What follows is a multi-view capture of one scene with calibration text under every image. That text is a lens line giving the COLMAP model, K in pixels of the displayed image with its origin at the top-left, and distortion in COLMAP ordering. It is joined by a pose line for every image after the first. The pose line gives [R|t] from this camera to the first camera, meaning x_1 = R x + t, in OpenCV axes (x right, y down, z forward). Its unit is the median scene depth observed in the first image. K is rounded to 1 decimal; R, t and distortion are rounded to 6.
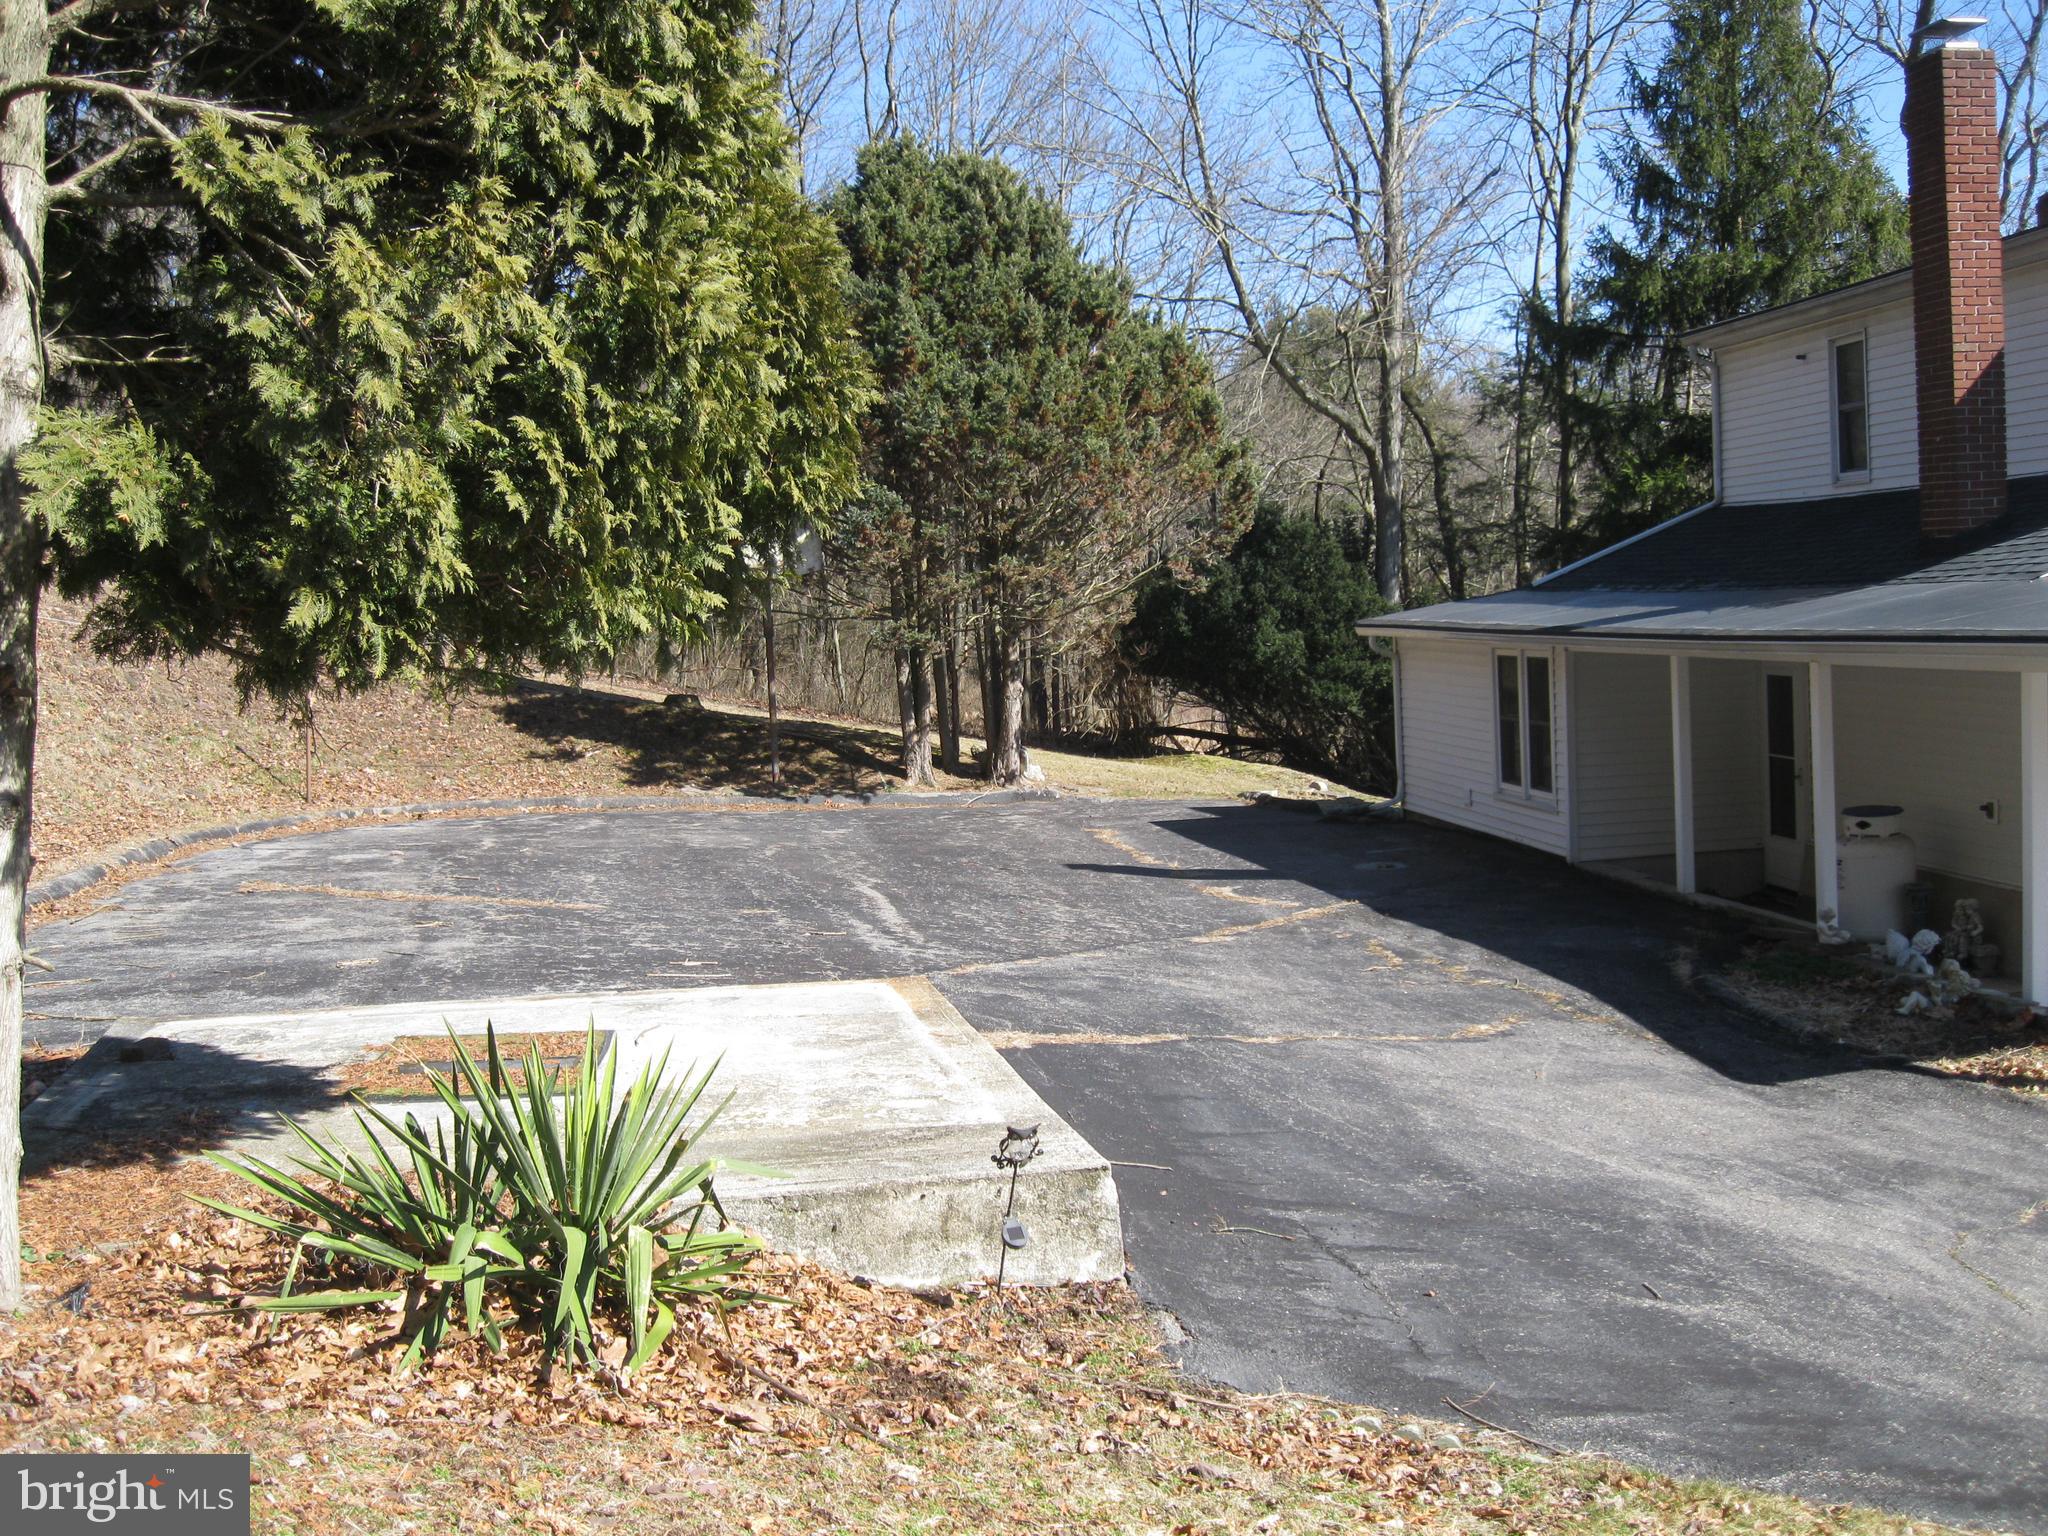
lens RADIAL K [[2078.1, 0, 980.6], [0, 2078.1, 767.2], [0, 0, 1]] dist [-0.113830, 0.034732]
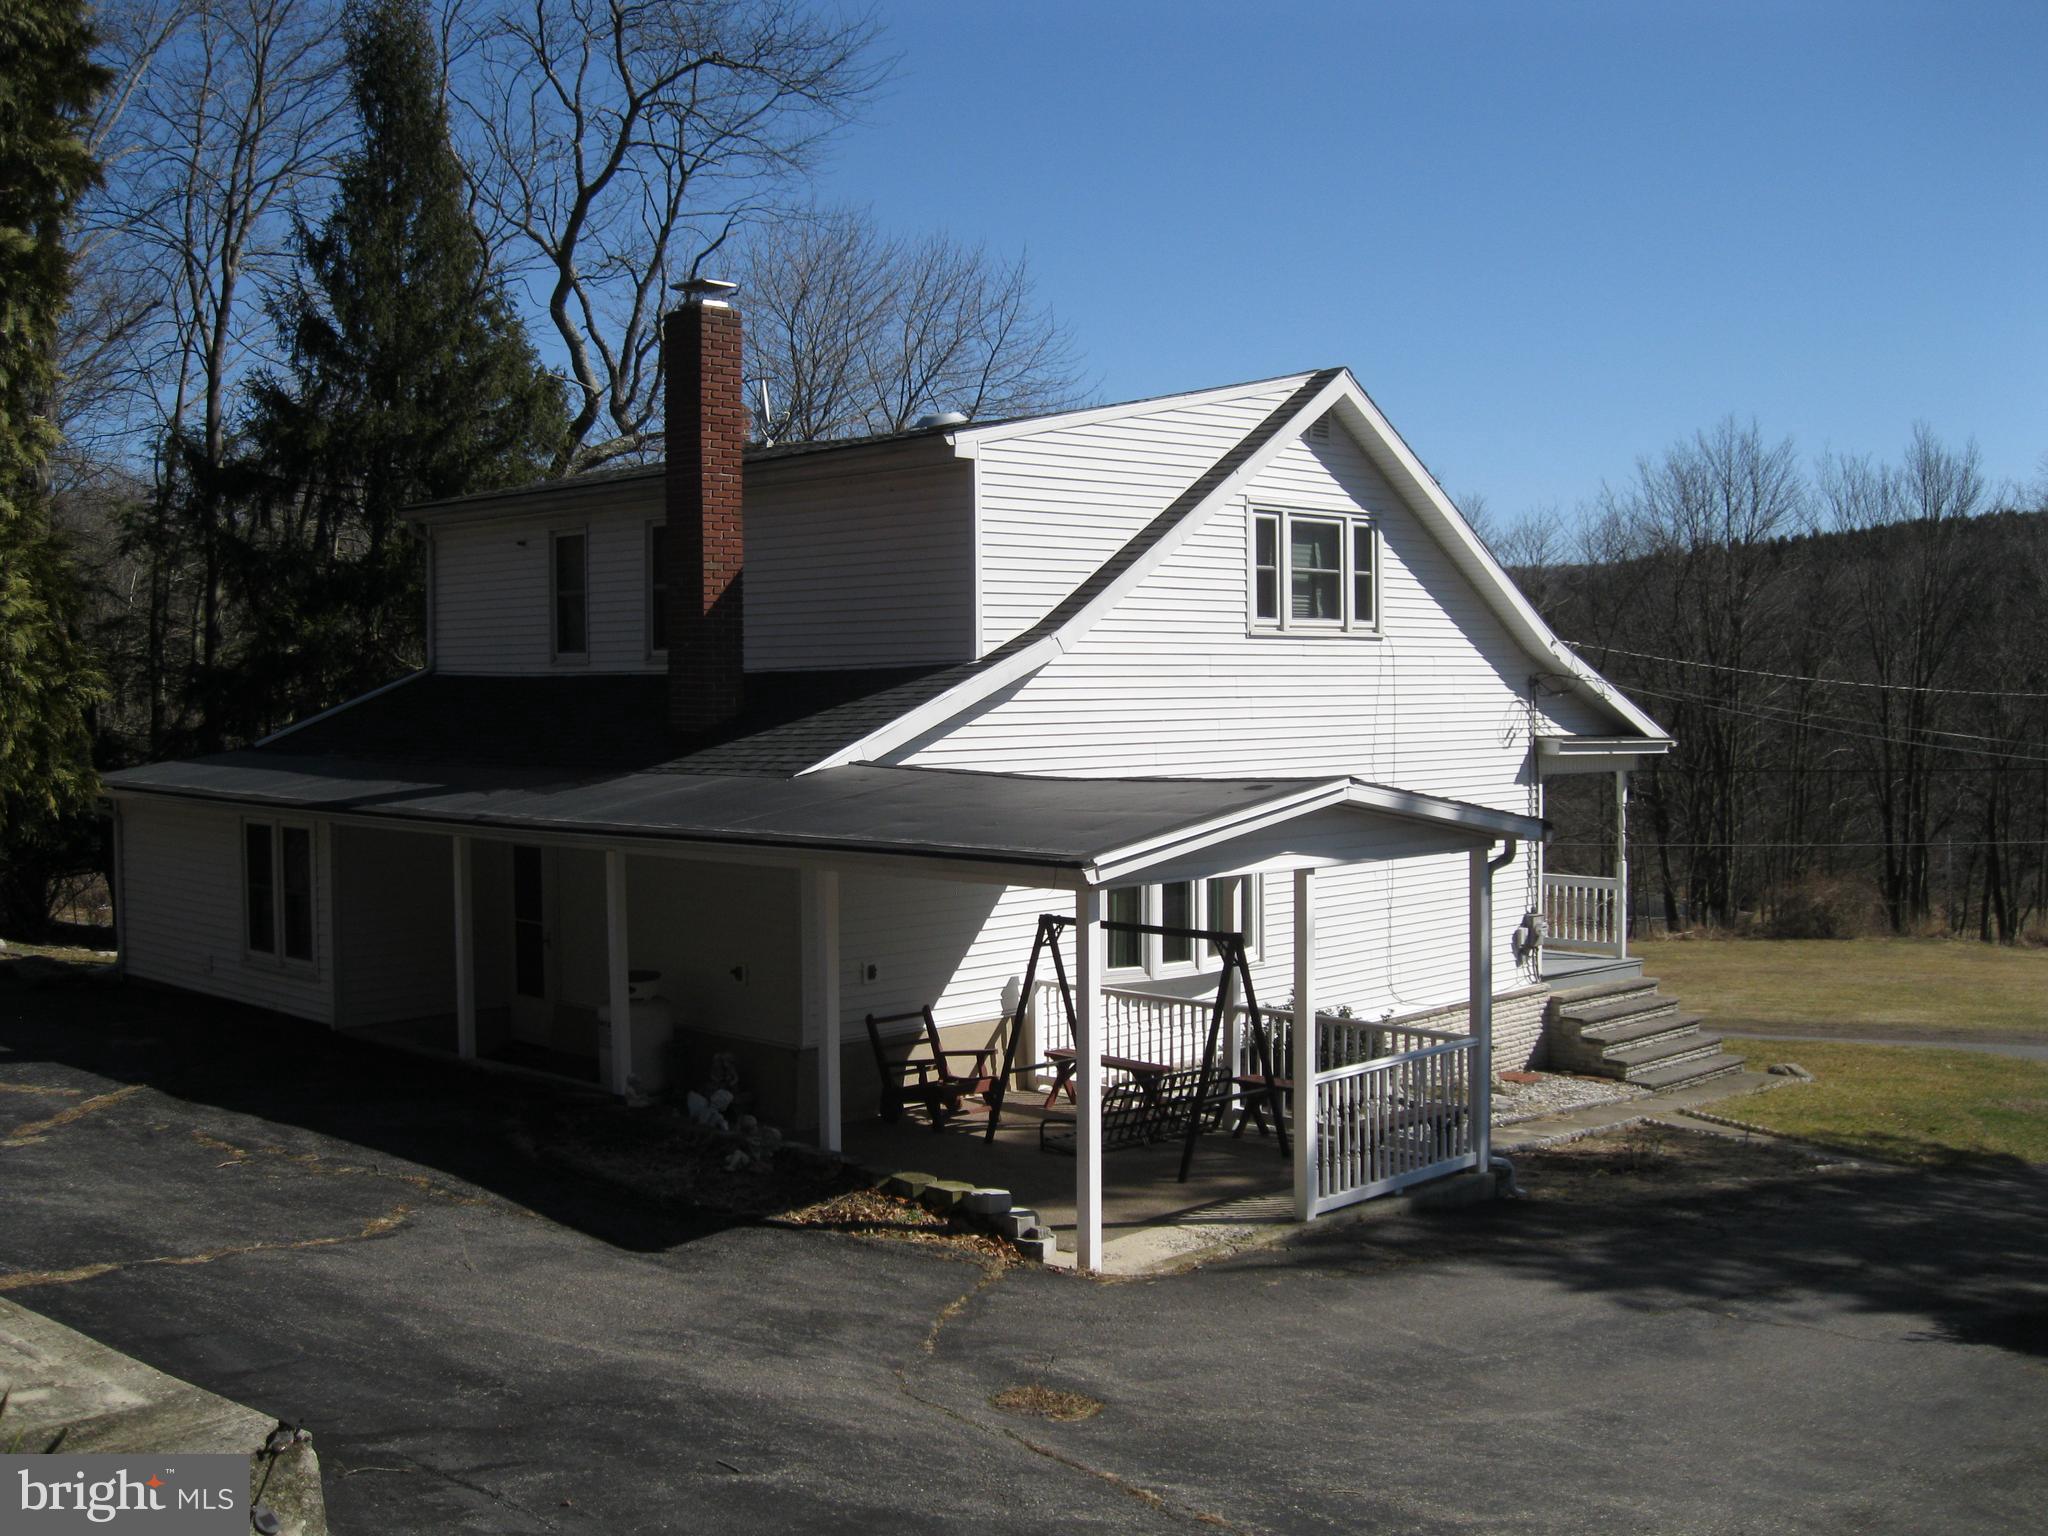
lens RADIAL K [[2078.1, 0, 980.6], [0, 2078.1, 767.2], [0, 0, 1]] dist [-0.113830, 0.034732]
pose [[0.789166, 0.016665, 0.613954, -0.096580], [0.019755, 0.998426, -0.052494, -0.026319], [-0.613862, 0.053555, 0.787594, -0.009106]]
